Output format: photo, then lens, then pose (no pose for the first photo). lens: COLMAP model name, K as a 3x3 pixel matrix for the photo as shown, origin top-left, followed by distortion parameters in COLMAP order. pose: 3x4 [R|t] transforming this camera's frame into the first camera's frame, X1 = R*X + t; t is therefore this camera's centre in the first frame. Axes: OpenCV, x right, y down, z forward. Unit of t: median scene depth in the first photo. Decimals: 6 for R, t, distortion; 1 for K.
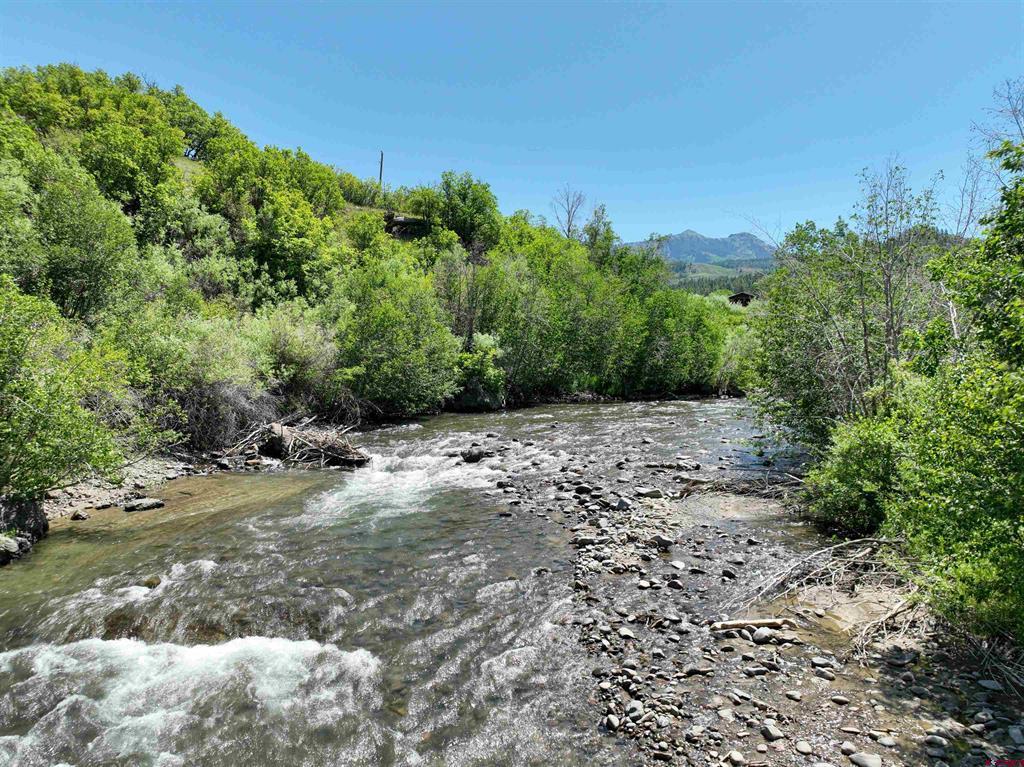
lens RADIAL K [[722.3, 0, 508.2], [0, 722.3, 384.2], [0, 0, 1]] dist [0.002600, 0.000055]
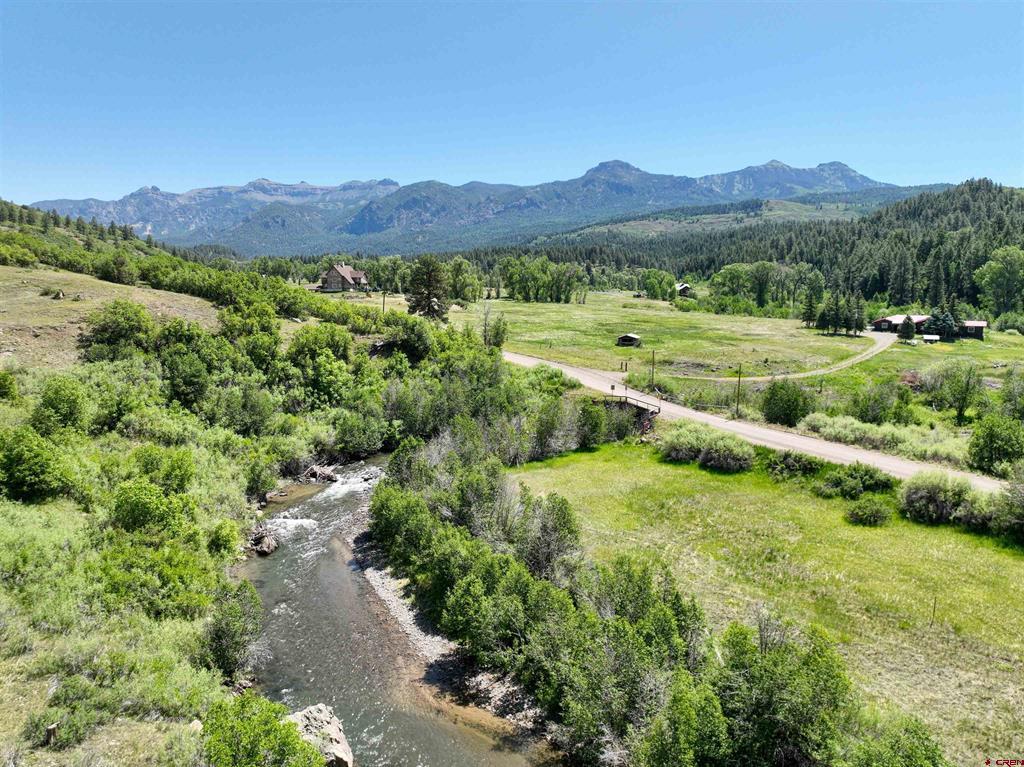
lens RADIAL K [[722.3, 0, 514.8], [0, 722.3, 383.0], [0, 0, 1]] dist [0.002600, 0.000055]
pose [[0.995288, 0.012700, -0.096132, 0.620127], [-0.004205, 0.996106, 0.088058, -0.421381], [0.096876, -0.087239, 0.991466, -1.487960]]
